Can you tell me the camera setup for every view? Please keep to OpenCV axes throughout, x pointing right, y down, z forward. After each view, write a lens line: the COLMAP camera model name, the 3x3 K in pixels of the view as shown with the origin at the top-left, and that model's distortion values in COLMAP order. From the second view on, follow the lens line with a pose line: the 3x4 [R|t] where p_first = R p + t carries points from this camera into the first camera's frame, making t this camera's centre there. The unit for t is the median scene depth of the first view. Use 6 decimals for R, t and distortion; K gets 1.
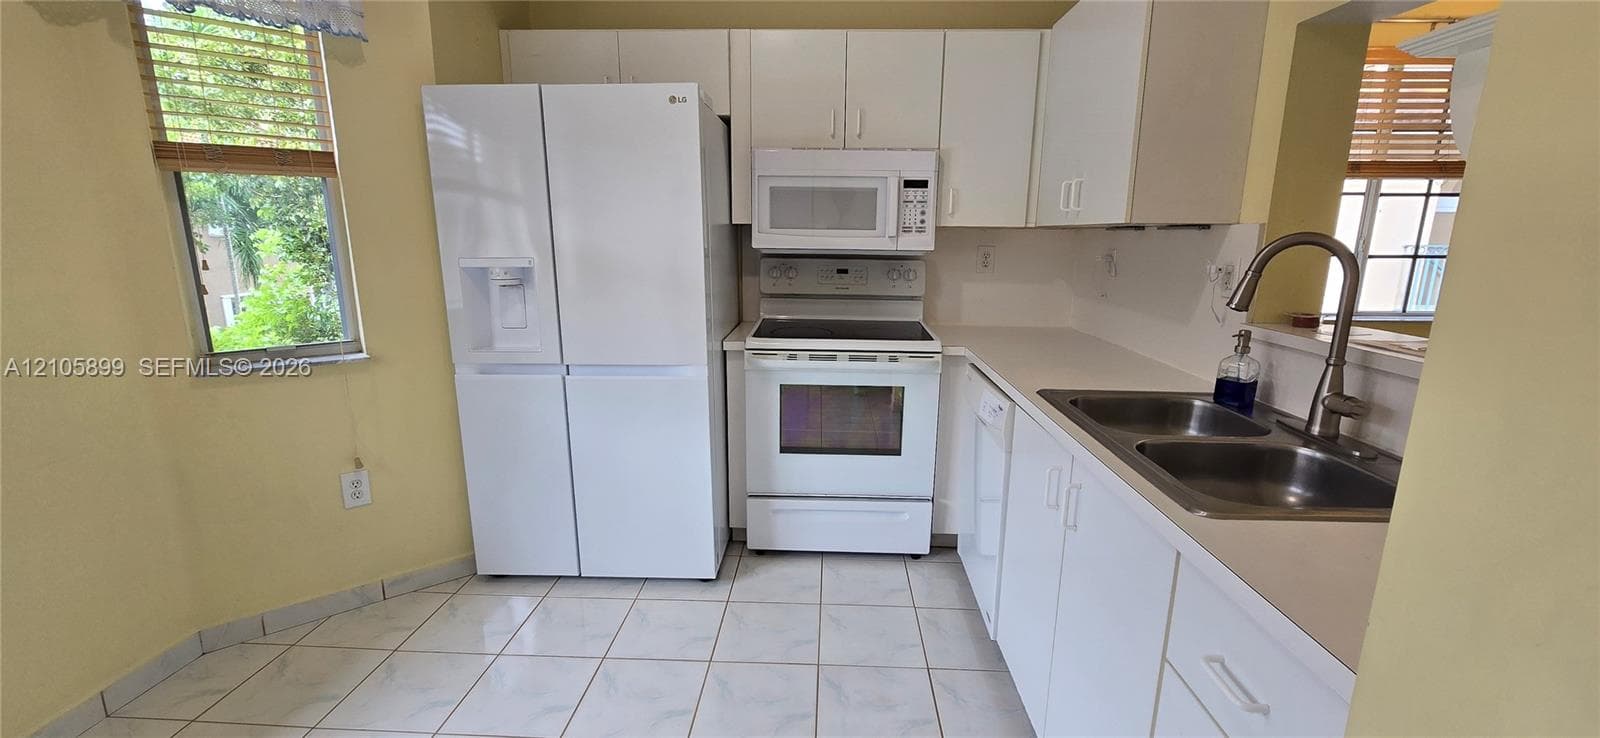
lens RADIAL K [[662.7, 0, 806.2], [0, 662.7, 376.9], [0, 0, 1]] dist [-0.001847, -0.000253]
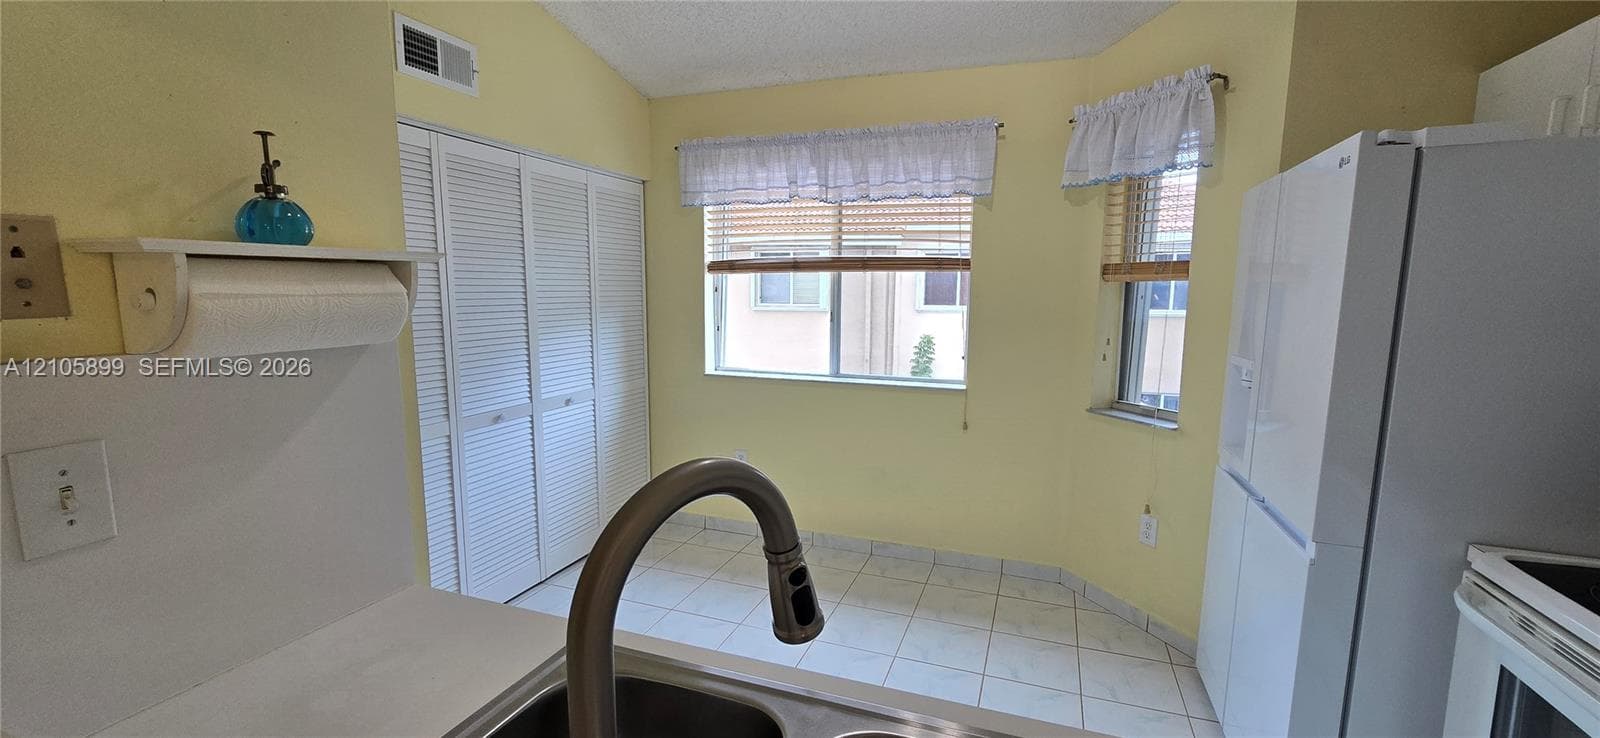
lens RADIAL K [[655.4, 0, 809.6], [0, 655.4, 375.4], [0, 0, 1]] dist [-0.003425, 0.002888]
pose [[-0.315196, 0.114317, -0.942116, 0.618111], [-0.214647, 0.958406, 0.188107, -0.196813], [0.924434, 0.261513, -0.277548, 0.686650]]
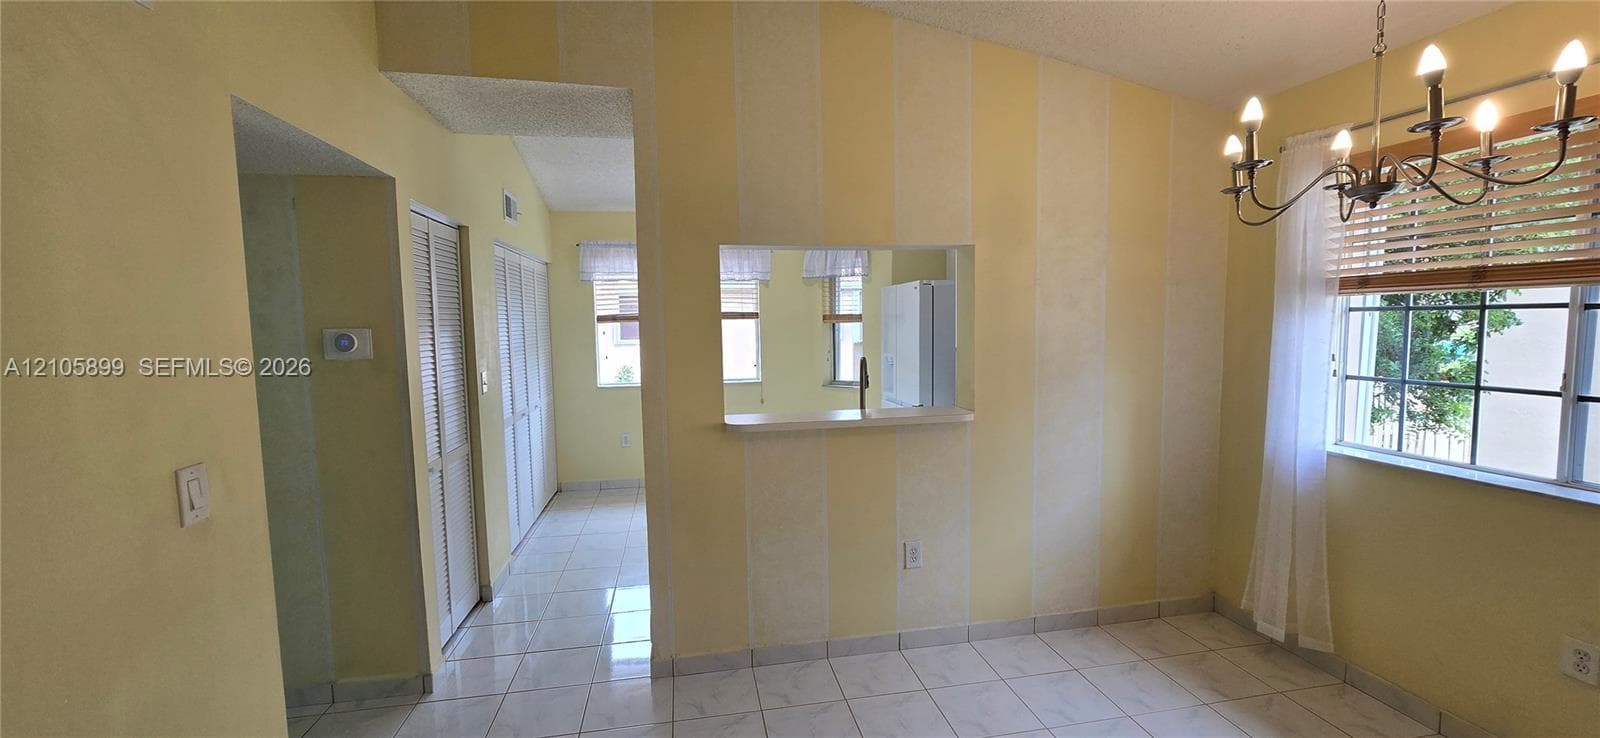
lens RADIAL K [[655.4, 0, 809.6], [0, 655.4, 375.4], [0, 0, 1]] dist [-0.003425, 0.002888]
pose [[0.228830, 0.068885, -0.971026, 1.825617], [-0.191292, 0.981227, 0.024529, -0.099330], [0.954486, 0.180136, 0.237711, 0.155504]]
